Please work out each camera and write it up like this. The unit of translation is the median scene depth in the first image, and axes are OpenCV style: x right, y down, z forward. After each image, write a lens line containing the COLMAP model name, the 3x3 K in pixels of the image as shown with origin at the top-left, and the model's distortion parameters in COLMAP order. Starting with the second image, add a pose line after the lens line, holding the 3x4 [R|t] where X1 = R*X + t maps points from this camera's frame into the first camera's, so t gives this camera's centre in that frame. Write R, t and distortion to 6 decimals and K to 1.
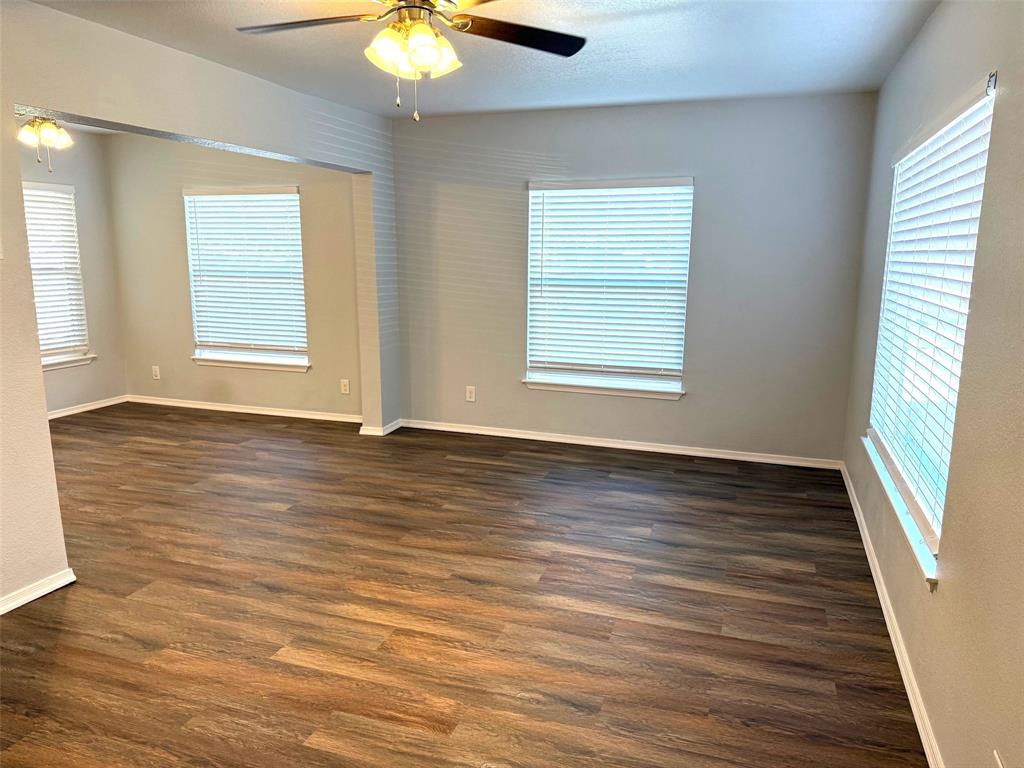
lens RADIAL K [[733.4, 0, 520.8], [0, 733.4, 384.1], [0, 0, 1]] dist [0.025252, -0.047613]
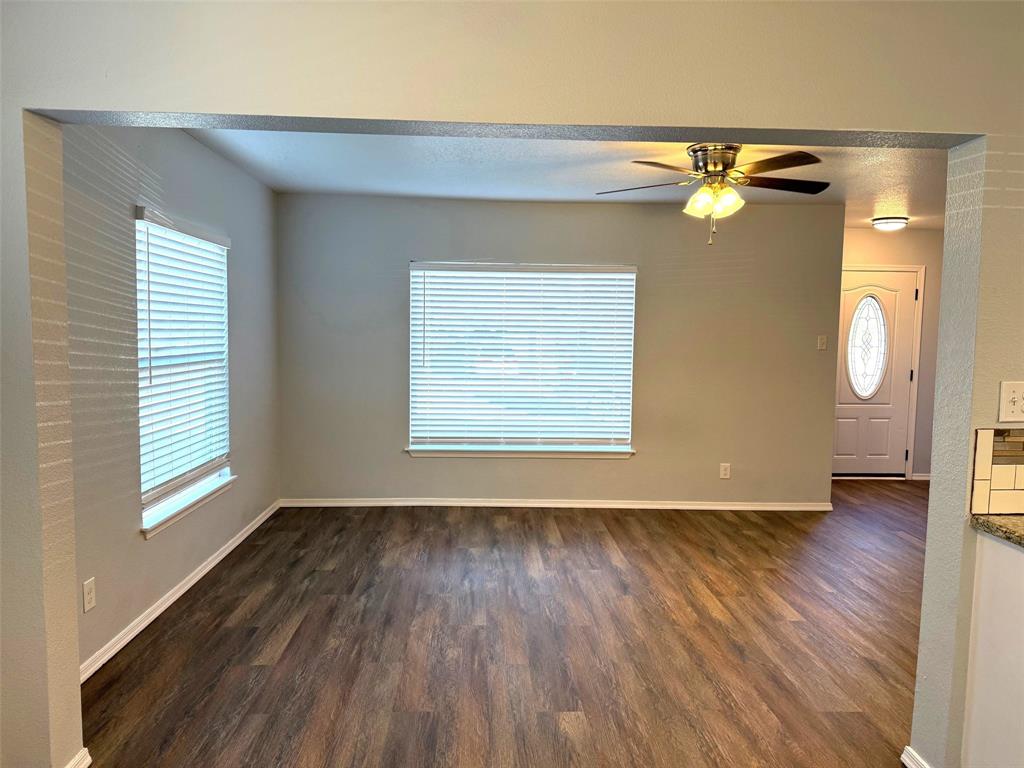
lens RADIAL K [[733.4, 0, 516.6], [0, 733.4, 384.8], [0, 0, 1]] dist [0.025252, -0.047613]
pose [[-0.373251, -0.093928, 0.922963, -0.987210], [0.152710, 0.975071, 0.160987, -0.260241], [-0.915075, 0.201035, -0.349603, 1.364340]]
